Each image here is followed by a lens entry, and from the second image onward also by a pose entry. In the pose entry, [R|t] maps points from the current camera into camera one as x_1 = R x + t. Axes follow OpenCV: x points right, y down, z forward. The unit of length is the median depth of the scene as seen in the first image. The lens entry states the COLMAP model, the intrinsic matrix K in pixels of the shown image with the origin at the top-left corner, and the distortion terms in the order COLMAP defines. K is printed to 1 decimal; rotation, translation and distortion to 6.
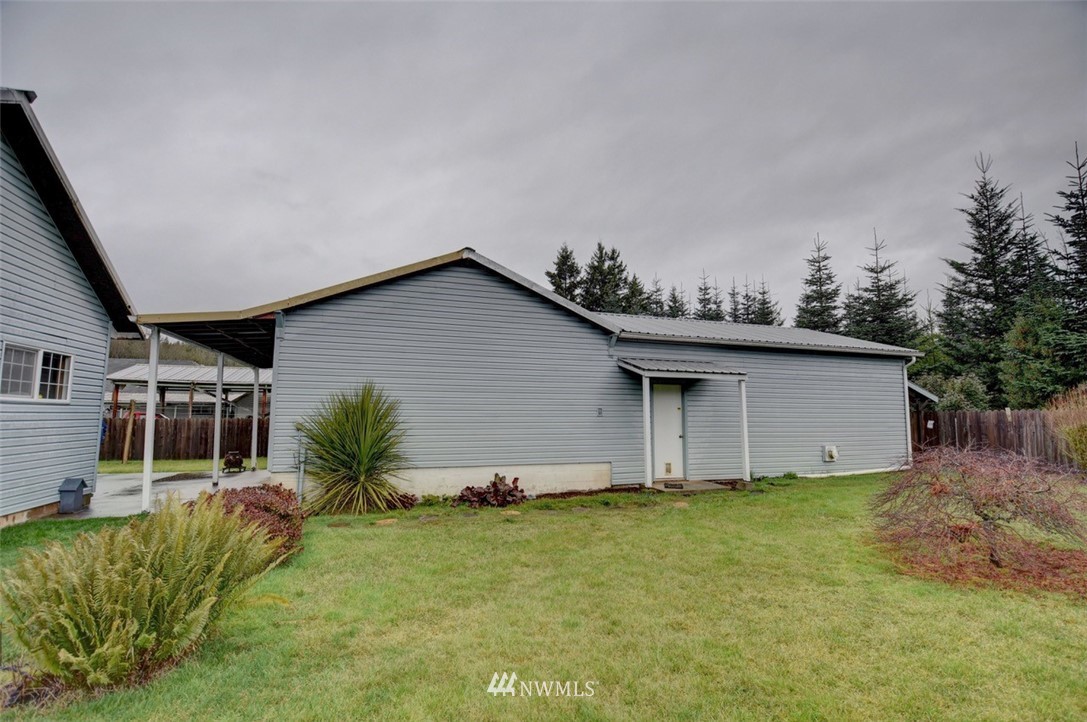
lens RADIAL K [[484.9, 0, 550.0], [0, 484.9, 360.0], [0, 0, 1]] dist [-0.017180, -0.007095]
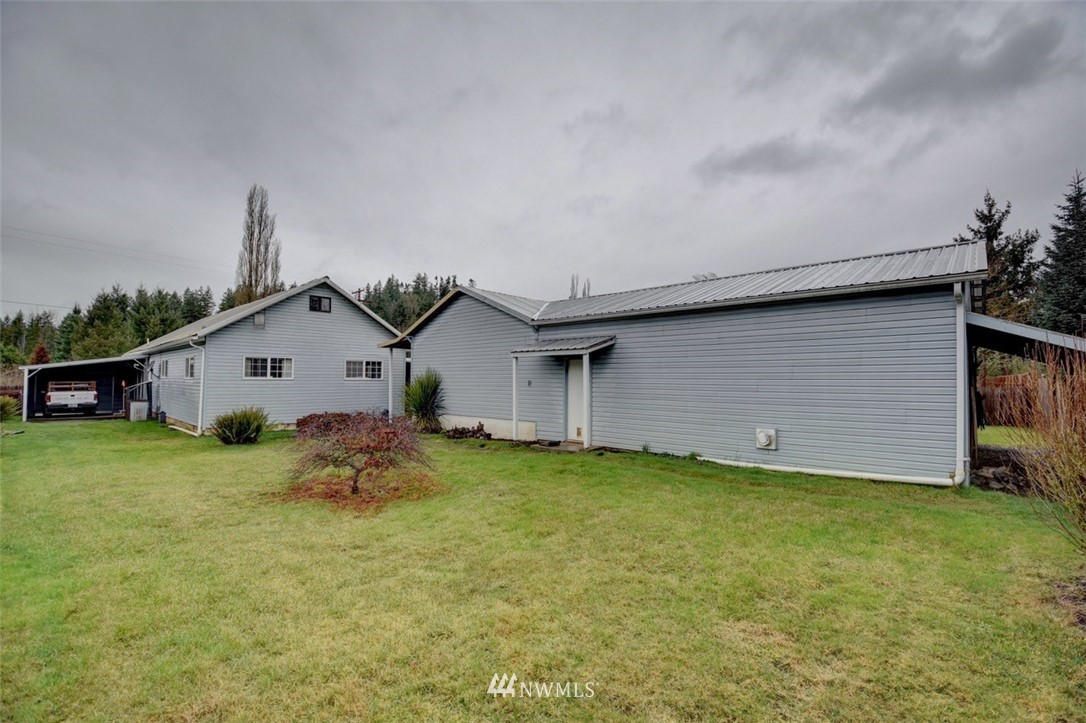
lens RADIAL K [[484.5, 0, 549.5], [0, 484.5, 360.5], [0, 0, 1]] dist [-0.017180, -0.007095]
pose [[0.487674, -0.036875, -0.872247, 1.685100], [0.098436, 0.995059, 0.012969, 0.043572], [0.867458, -0.092185, 0.488894, 0.531806]]
